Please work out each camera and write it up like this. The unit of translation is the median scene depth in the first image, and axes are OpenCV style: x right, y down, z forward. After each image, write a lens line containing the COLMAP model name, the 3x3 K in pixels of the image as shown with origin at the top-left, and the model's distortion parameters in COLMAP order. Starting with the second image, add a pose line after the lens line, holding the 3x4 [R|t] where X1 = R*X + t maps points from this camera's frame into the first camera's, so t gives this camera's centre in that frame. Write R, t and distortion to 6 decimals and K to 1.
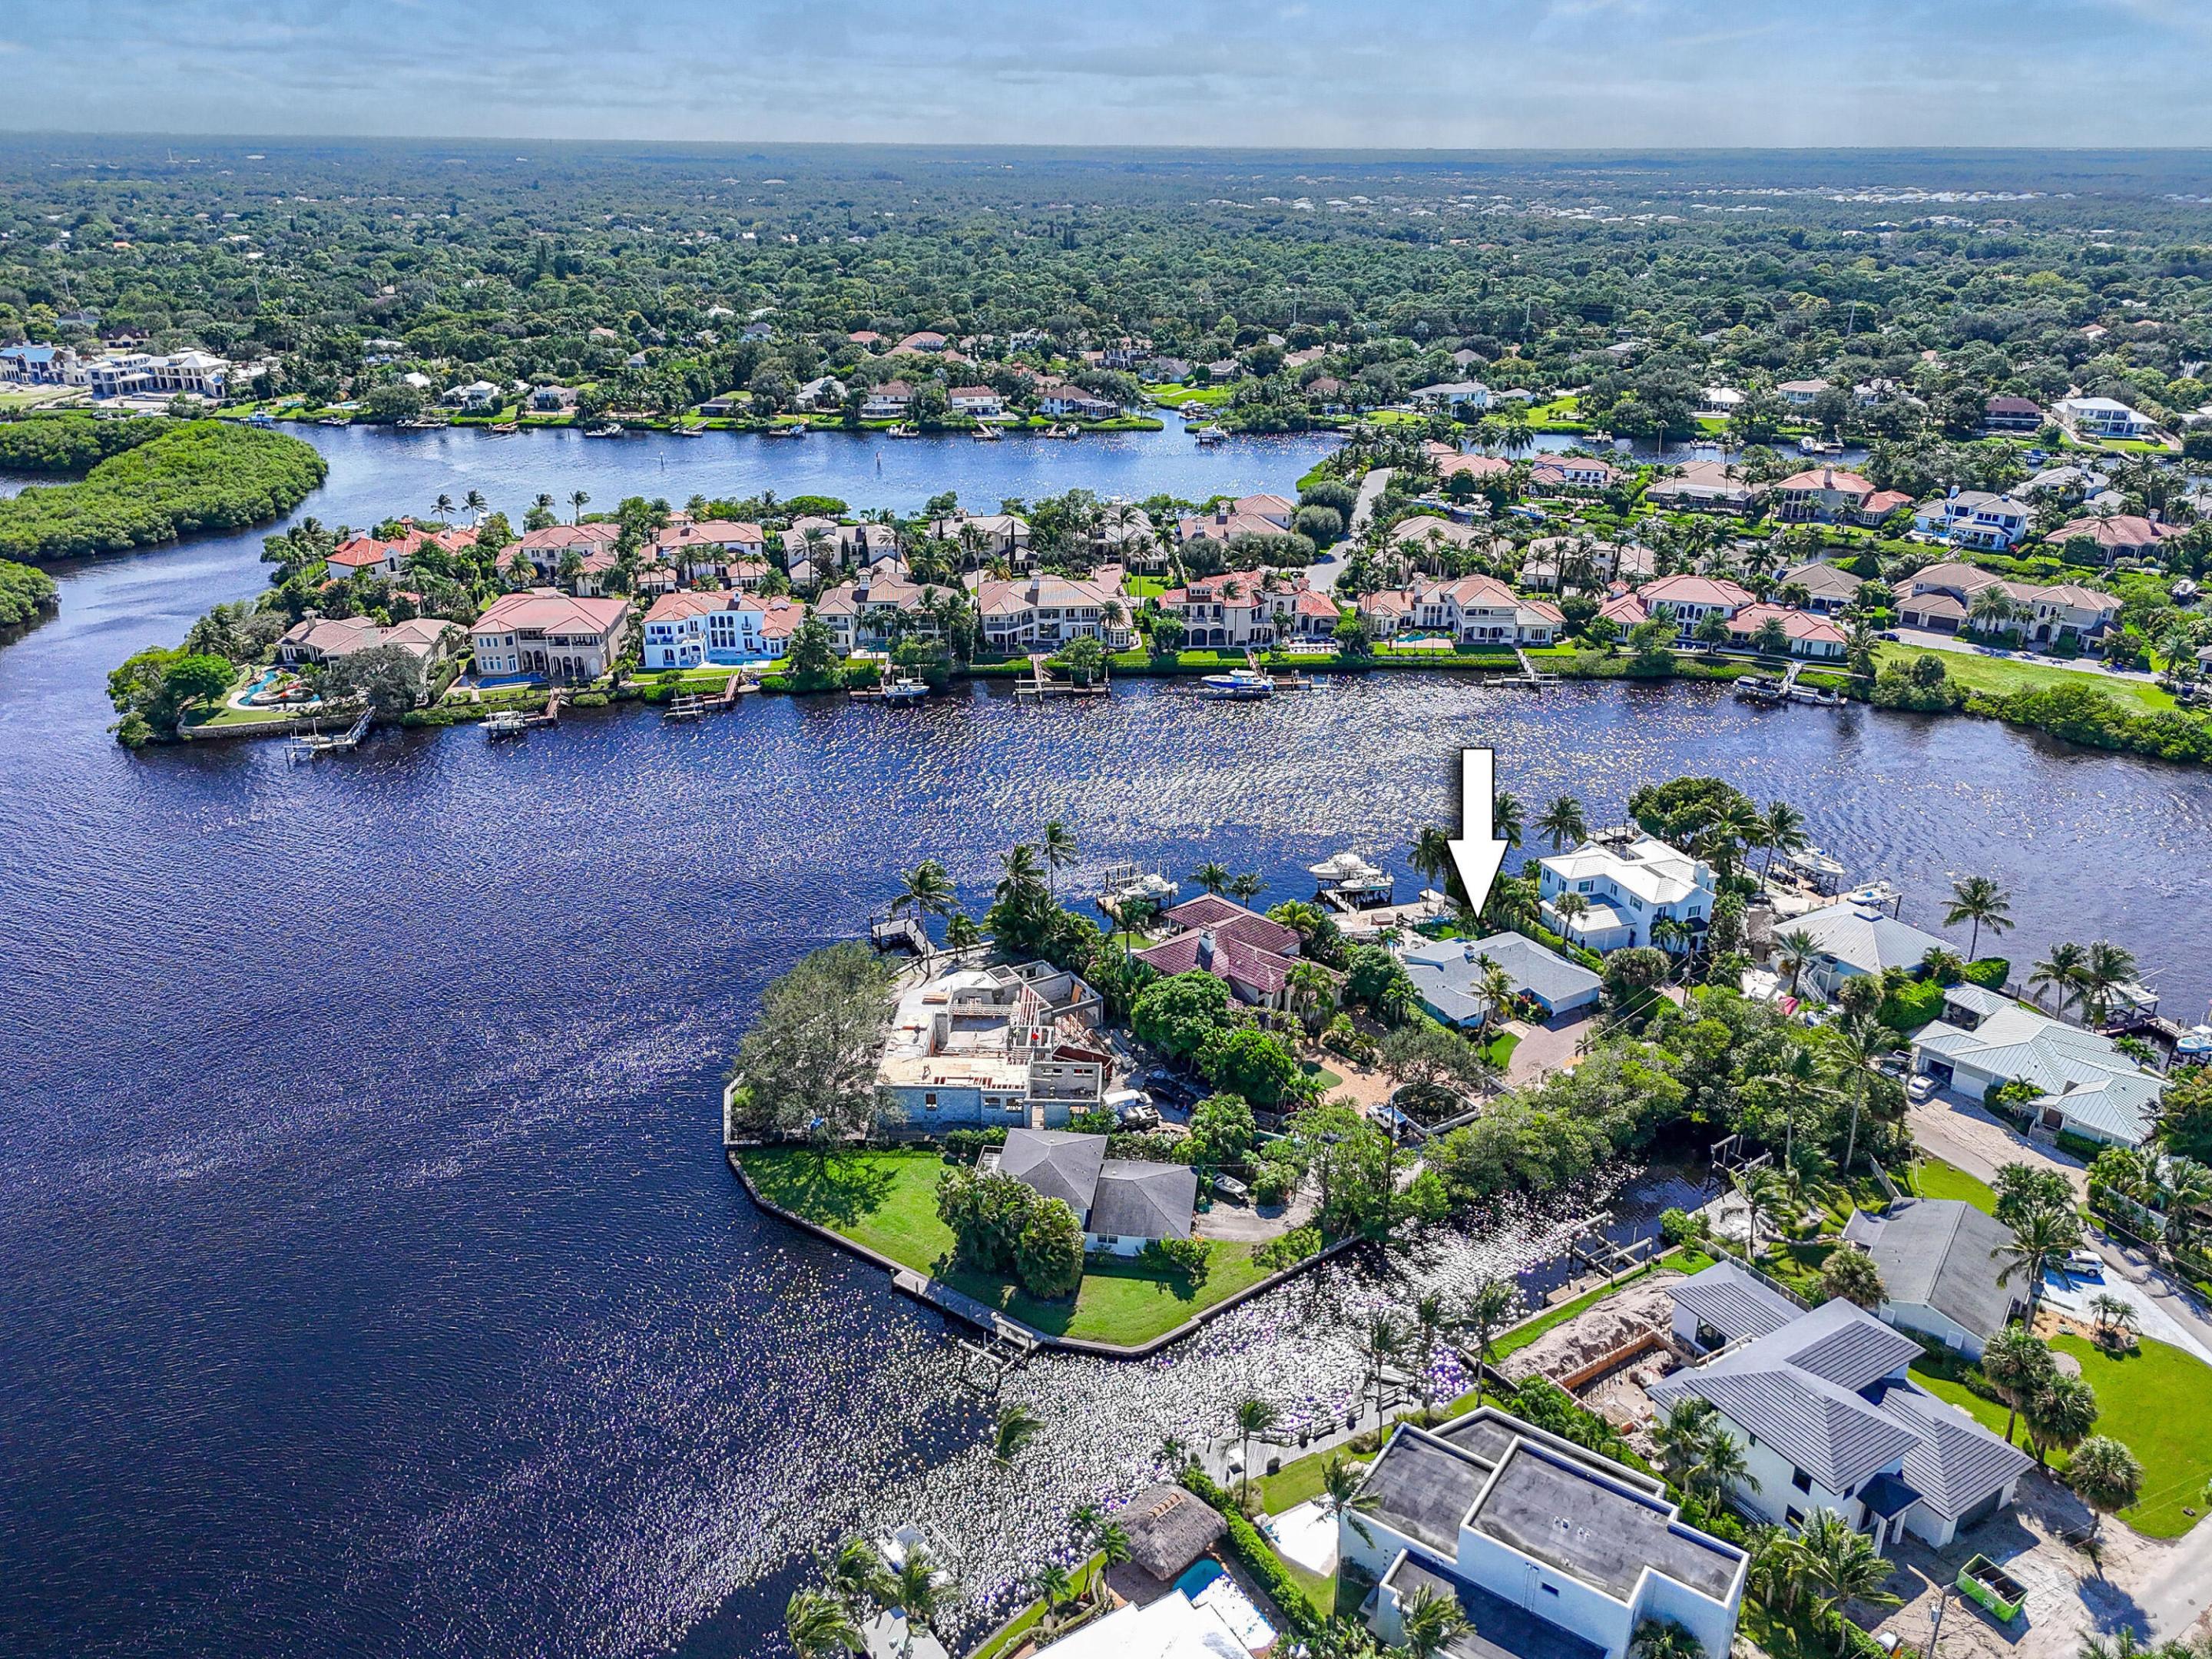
lens RADIAL K [[1579.8, 0, 1103.9], [0, 1579.8, 816.1], [0, 0, 1]] dist [0.065432, -0.054135]
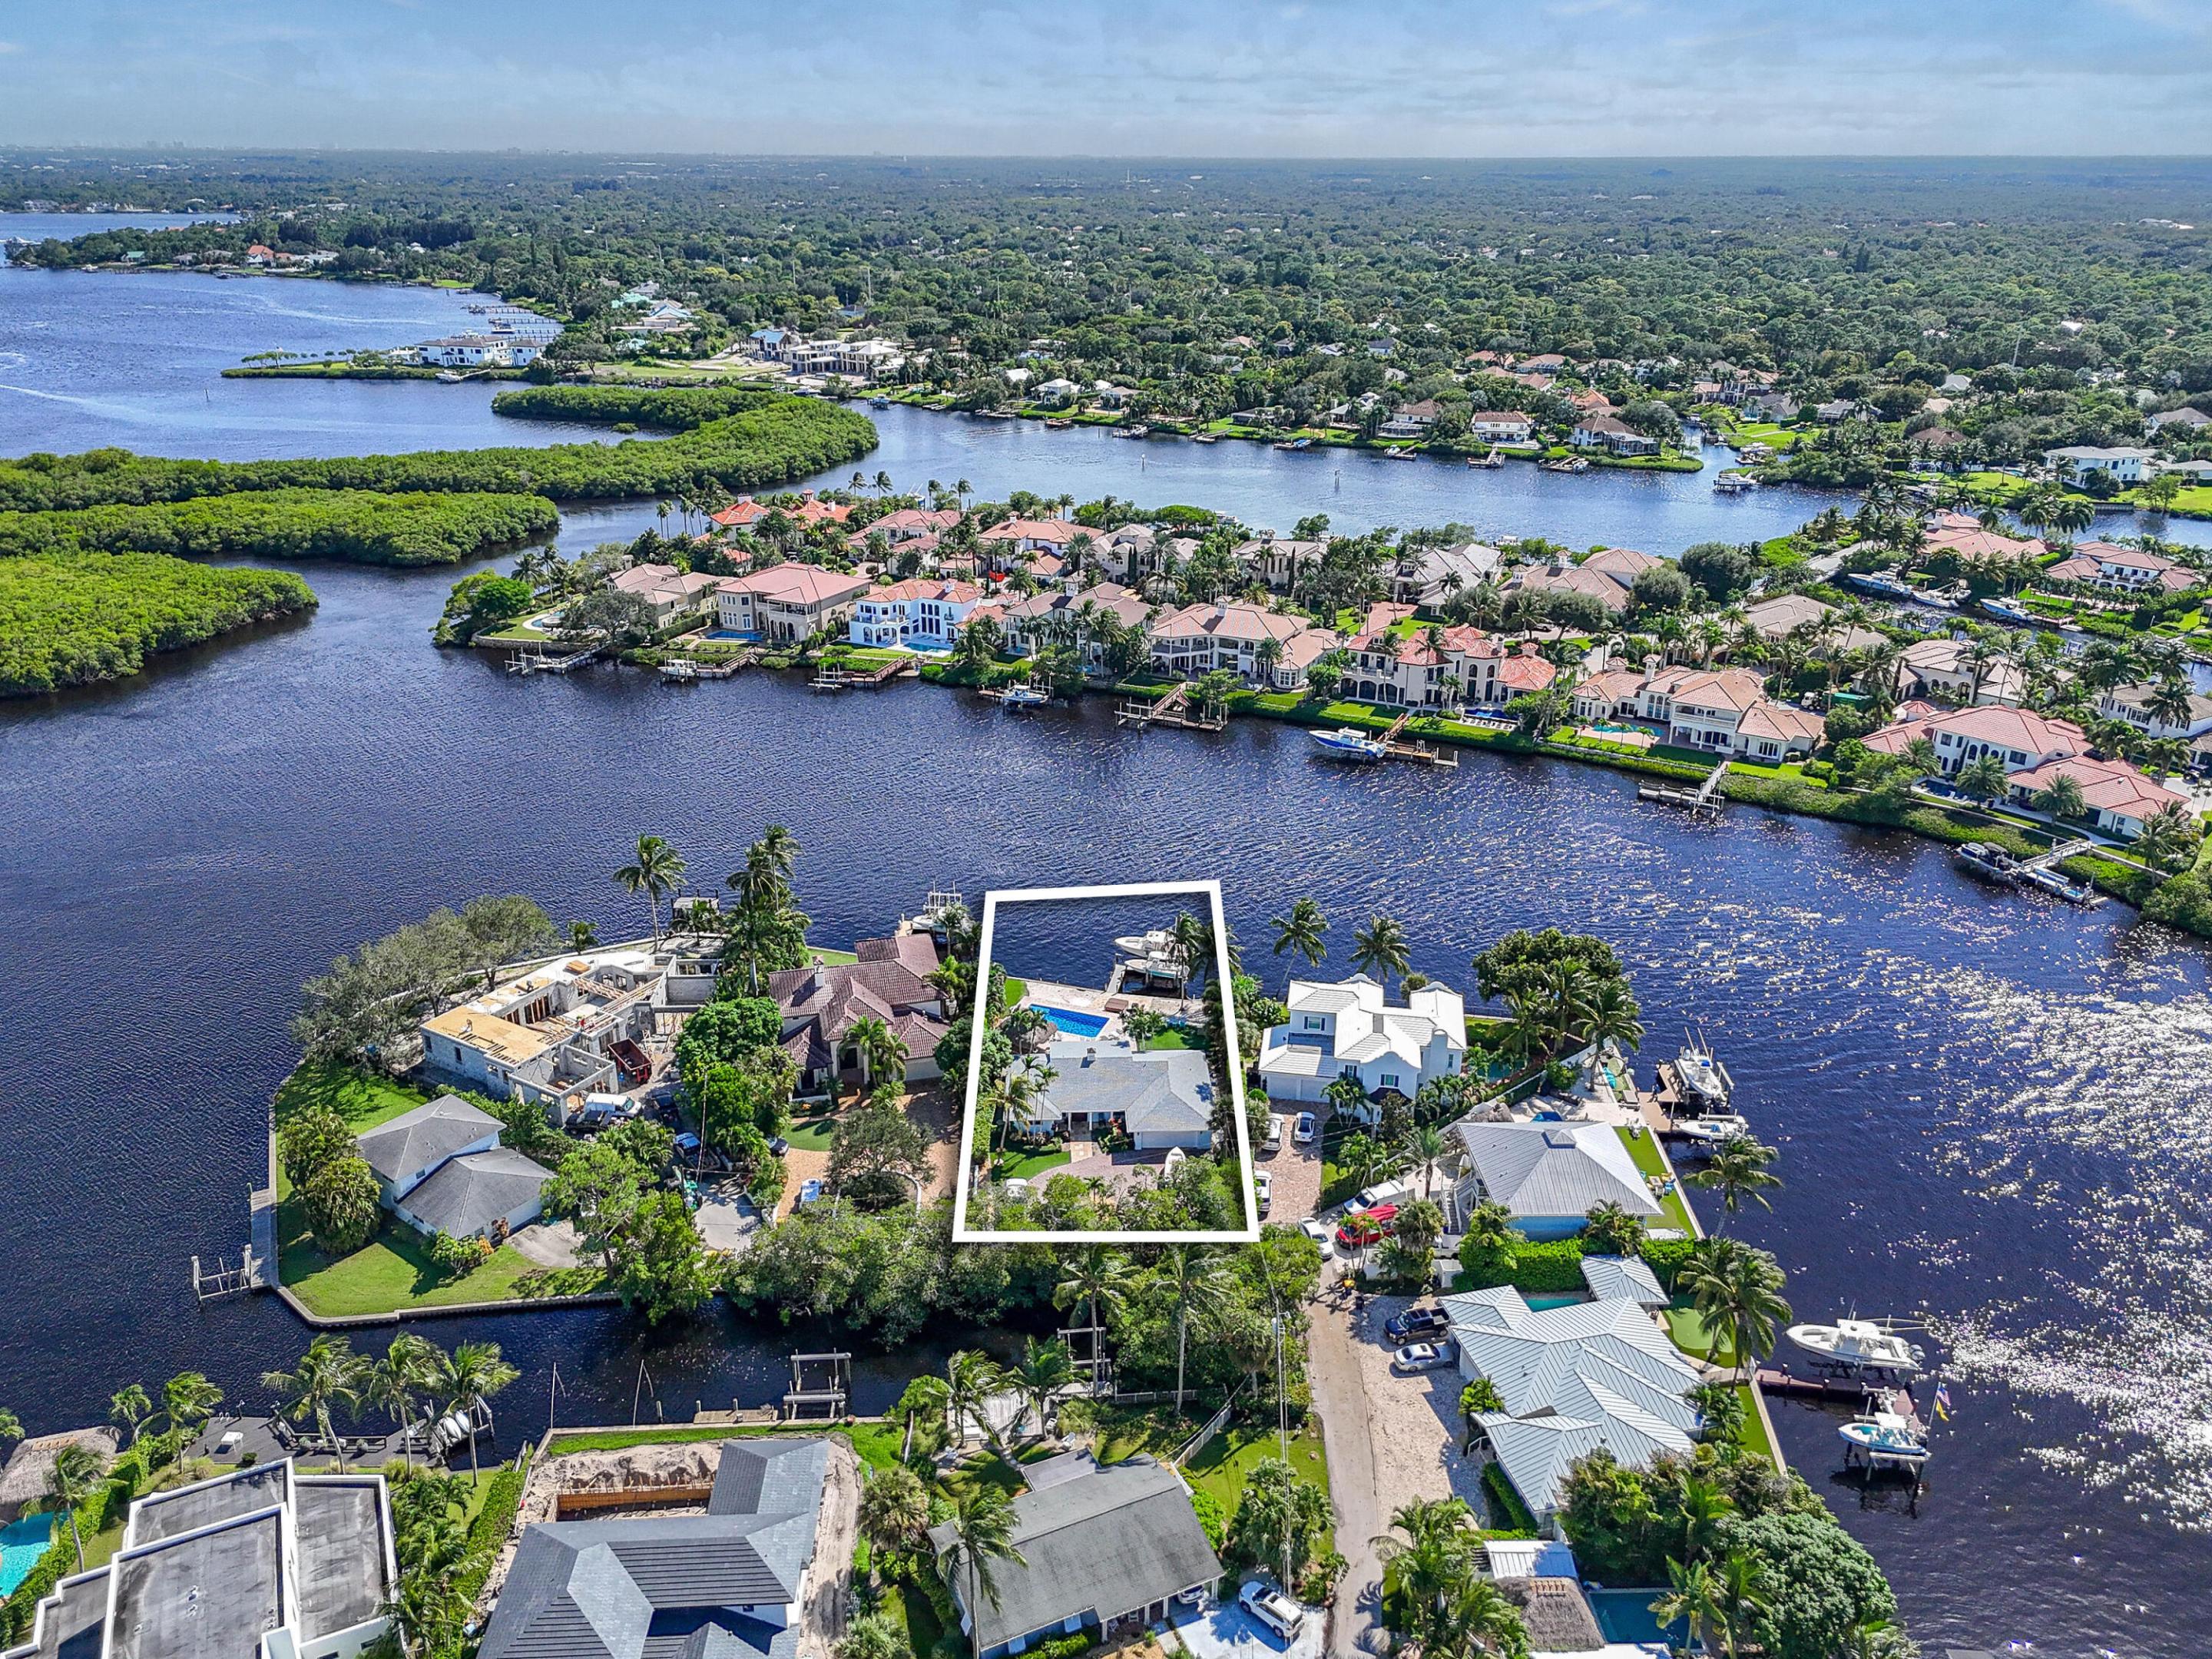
lens RADIAL K [[1579.8, 0, 1103.9], [0, 1579.8, 816.1], [0, 0, 1]] dist [0.065432, -0.054135]
pose [[0.877395, 0.183181, -0.443422, 0.343953], [-0.186960, 0.981721, 0.035621, -0.045397], [0.441842, 0.051648, 0.895605, 0.113086]]
